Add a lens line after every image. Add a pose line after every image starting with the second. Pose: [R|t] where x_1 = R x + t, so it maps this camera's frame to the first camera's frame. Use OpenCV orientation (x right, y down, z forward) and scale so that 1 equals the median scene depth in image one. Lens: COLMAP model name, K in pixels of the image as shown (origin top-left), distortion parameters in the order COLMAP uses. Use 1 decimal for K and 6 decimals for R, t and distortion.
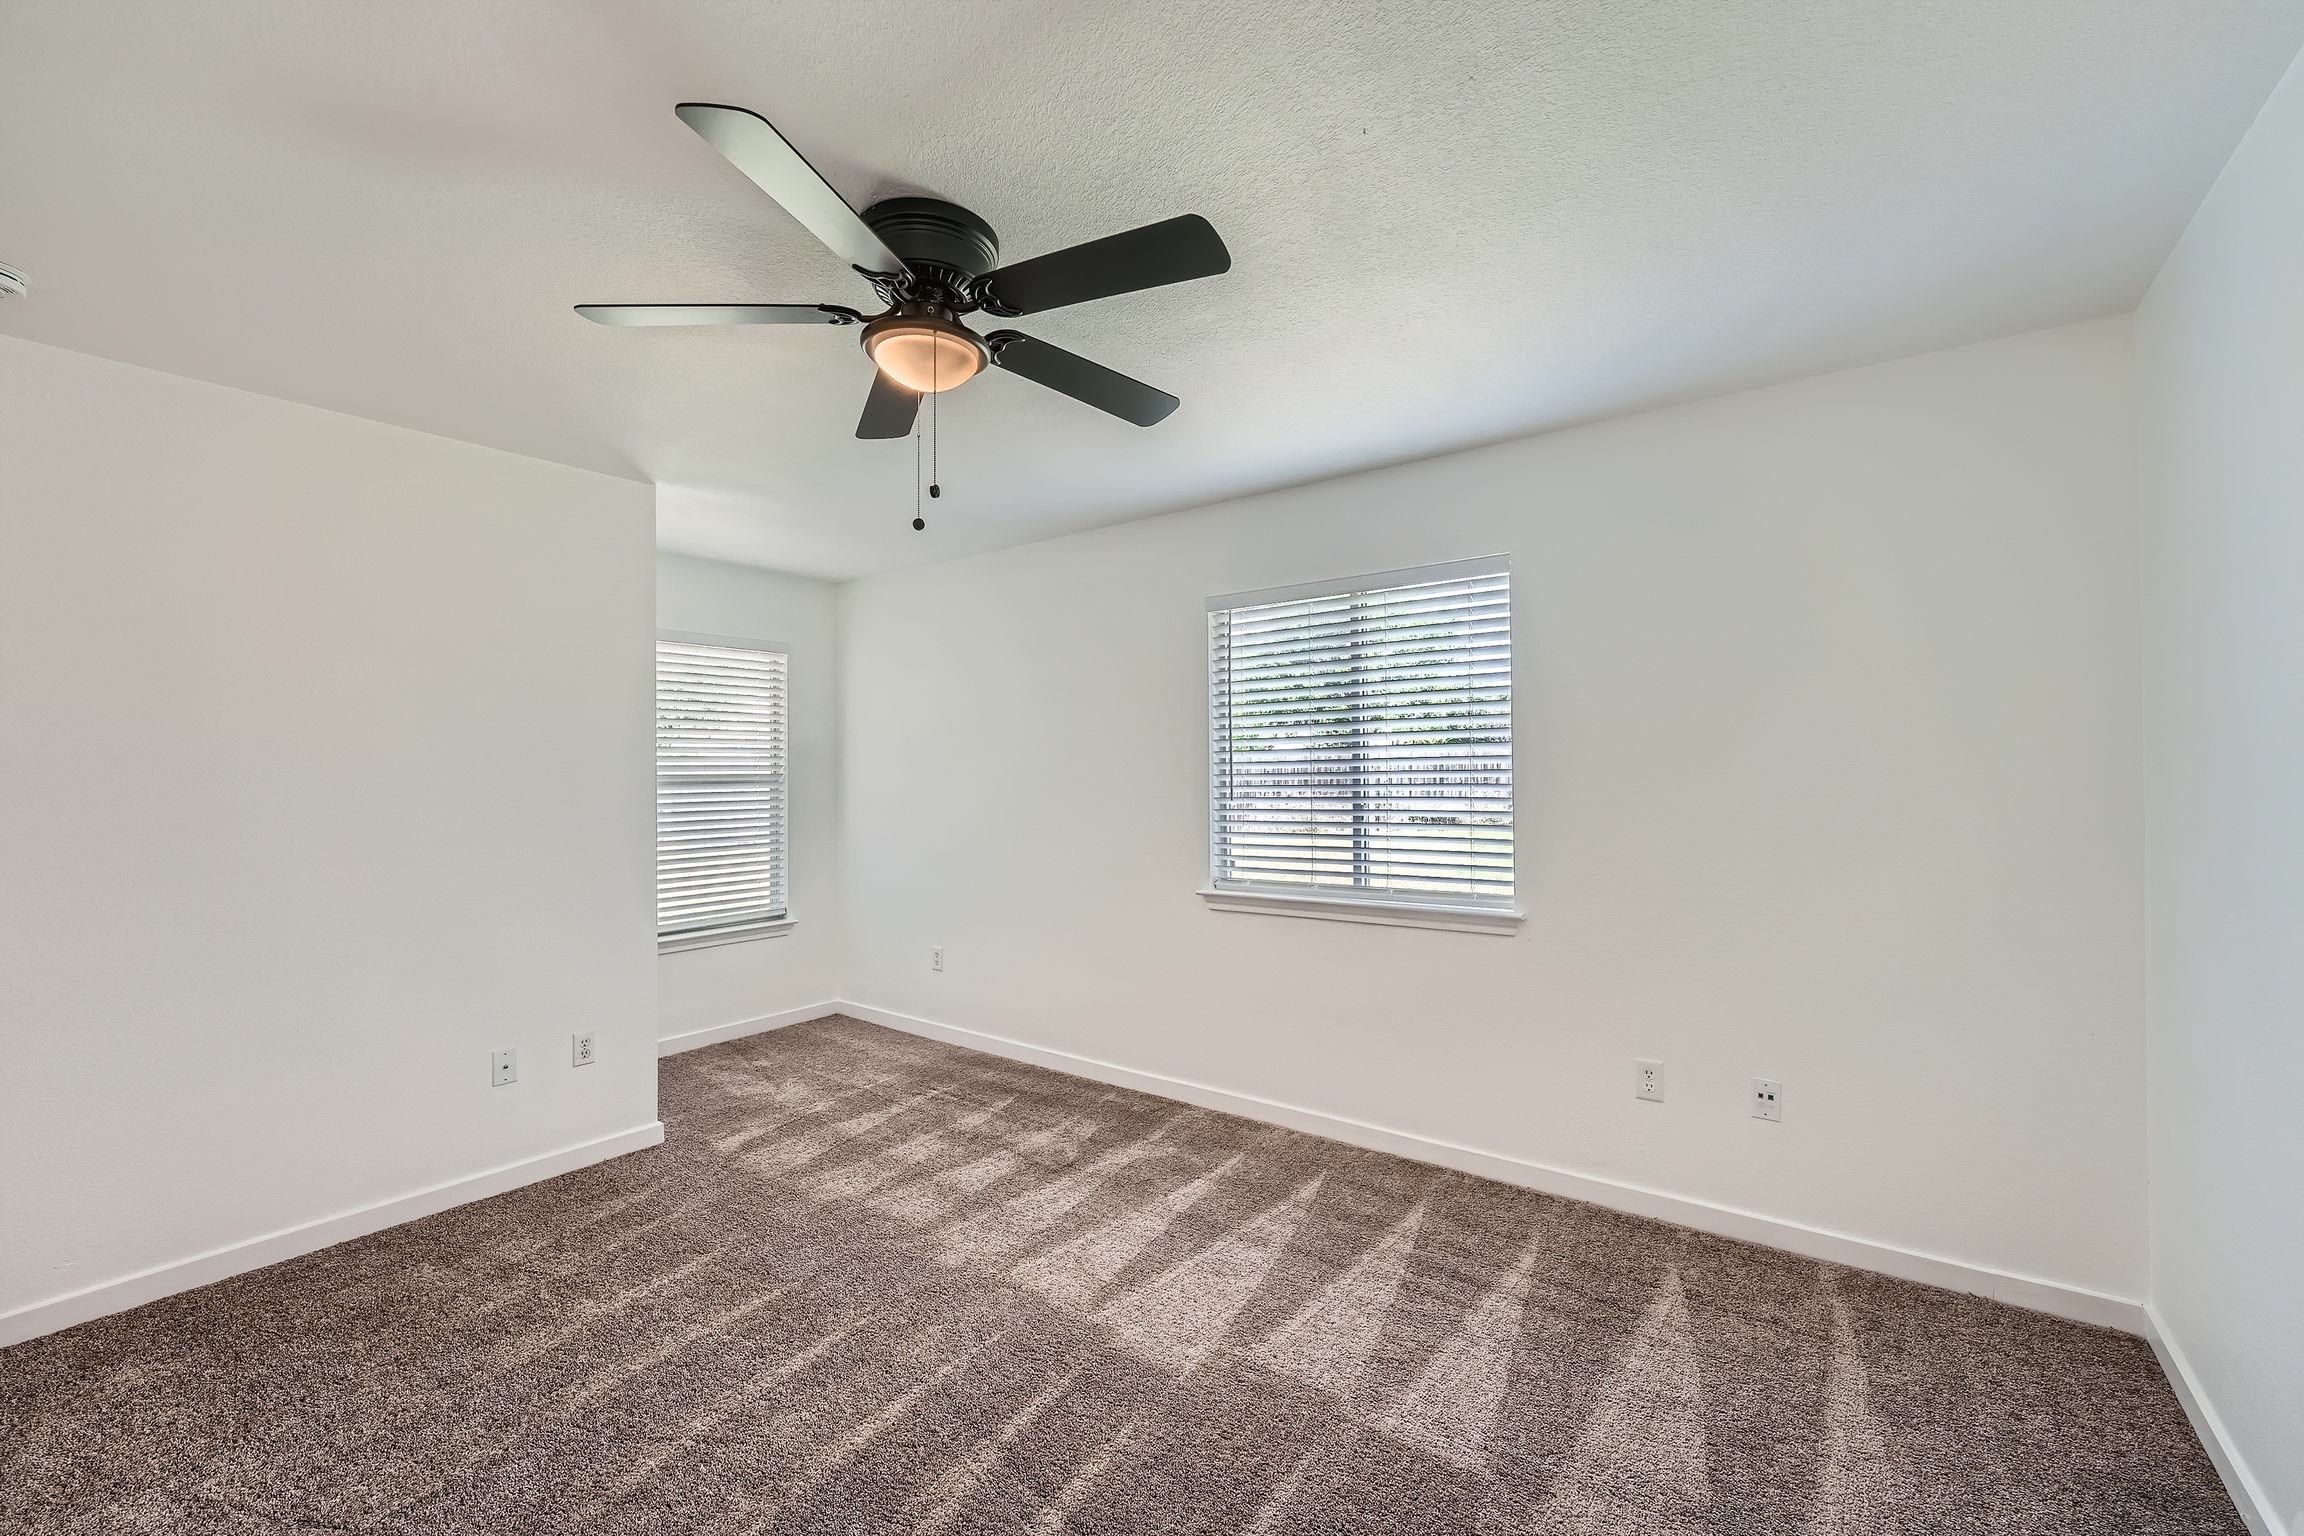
lens RADIAL K [[926.6, 0, 1165.1], [0, 926.6, 771.0], [0, 0, 1]] dist [-0.001221, -0.000226]
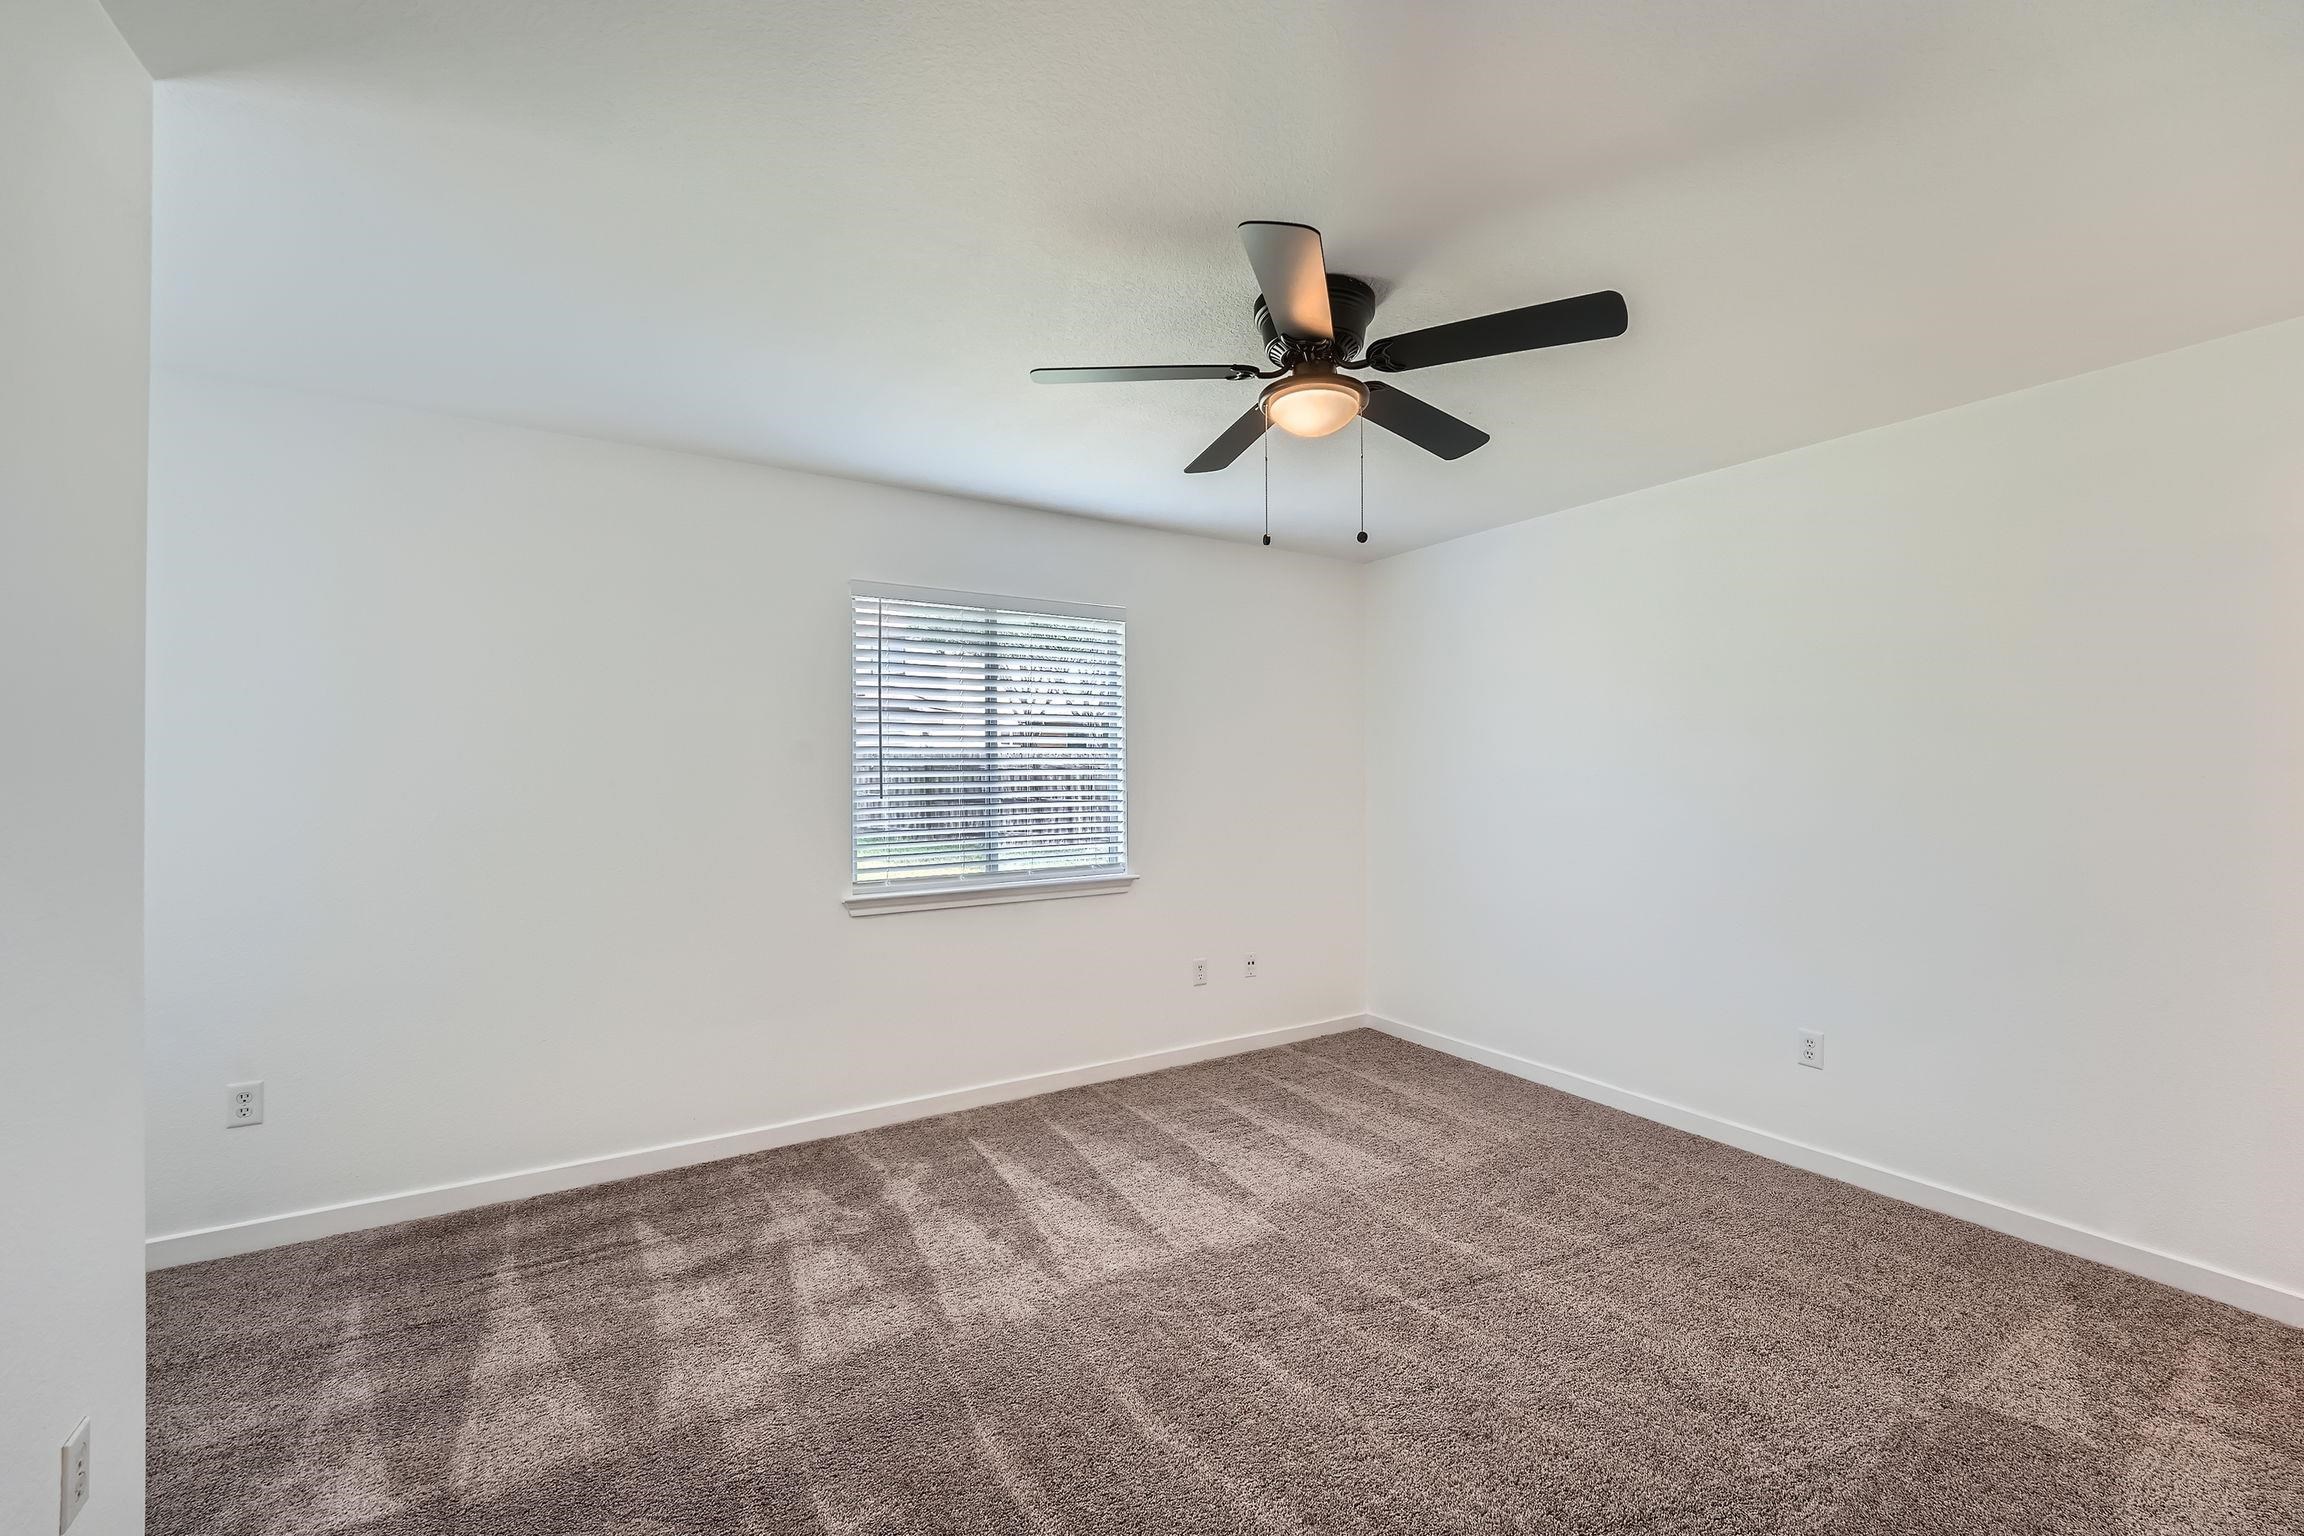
lens RADIAL K [[926.6, 0, 1148.4], [0, 926.6, 770.7], [0, 0, 1]] dist [-0.001221, -0.000226]
pose [[0.367076, 0.011208, 0.930123, -0.818825], [-0.005260, 0.999936, -0.009973, 0.013384], [-0.930176, -0.001231, 0.367112, 0.449046]]
